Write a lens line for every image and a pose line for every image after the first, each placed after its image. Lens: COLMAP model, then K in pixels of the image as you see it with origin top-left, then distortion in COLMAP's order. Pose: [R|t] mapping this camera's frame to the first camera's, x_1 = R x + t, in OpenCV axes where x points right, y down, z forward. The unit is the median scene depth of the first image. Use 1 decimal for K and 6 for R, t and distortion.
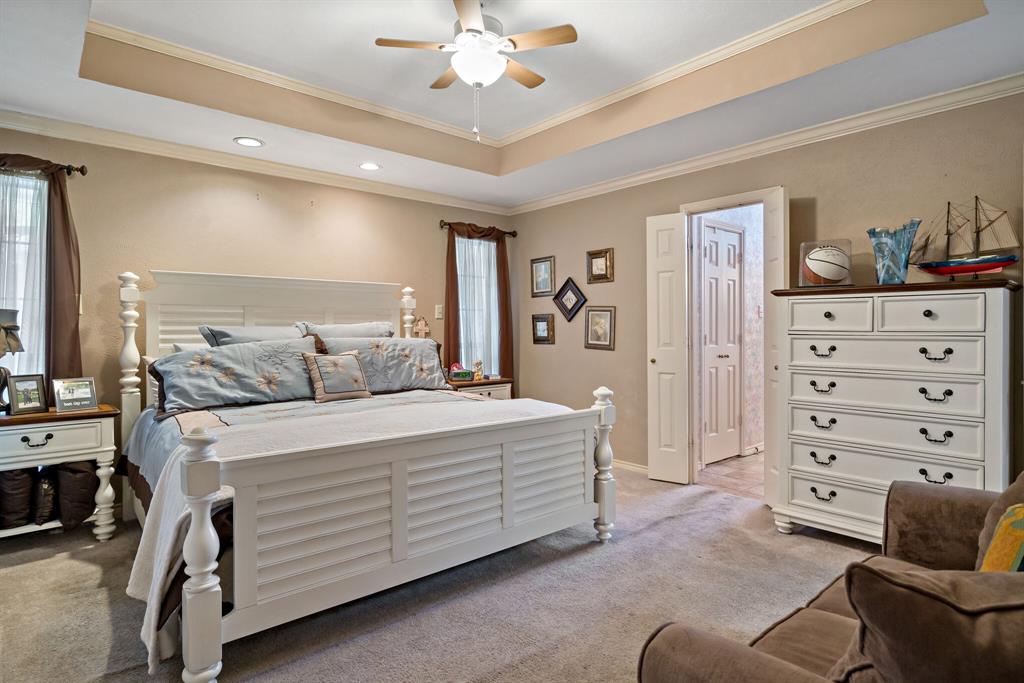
lens RADIAL K [[546.8, 0, 508.8], [0, 546.8, 335.9], [0, 0, 1]] dist [0.000594, 0.000367]
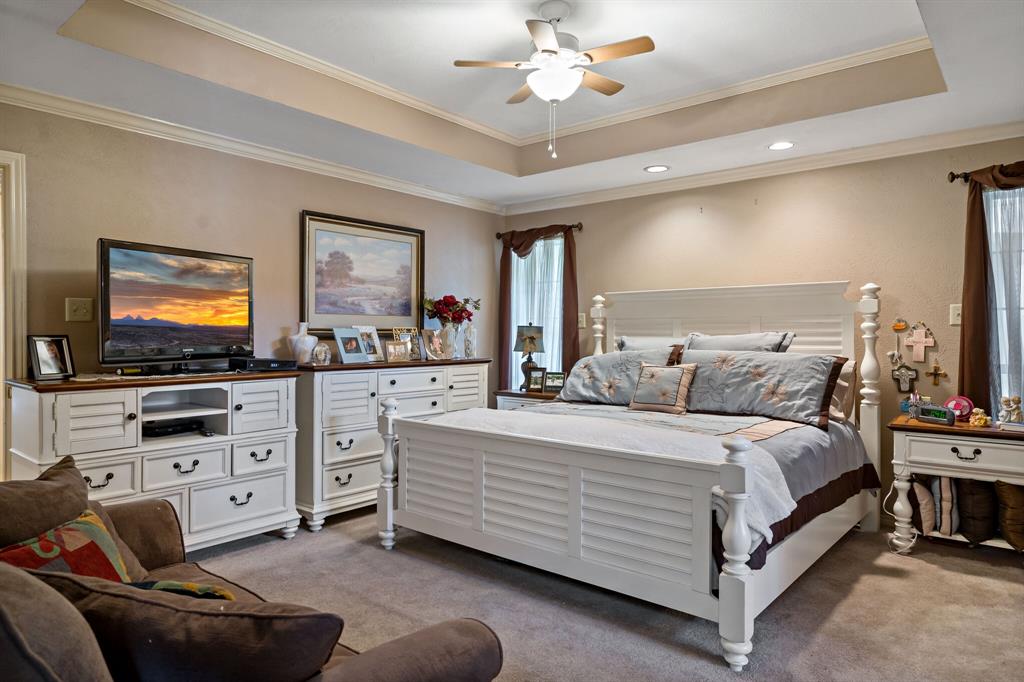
lens RADIAL K [[634.1, 0, 489.2], [0, 634.1, 330.2], [0, 0, 1]] dist [0.031846, 0.000897]
pose [[0.156712, -0.001869, -0.987643, 0.764269], [-0.010723, 0.999936, -0.003593, -0.024207], [0.987586, 0.011154, 0.156682, 0.489527]]
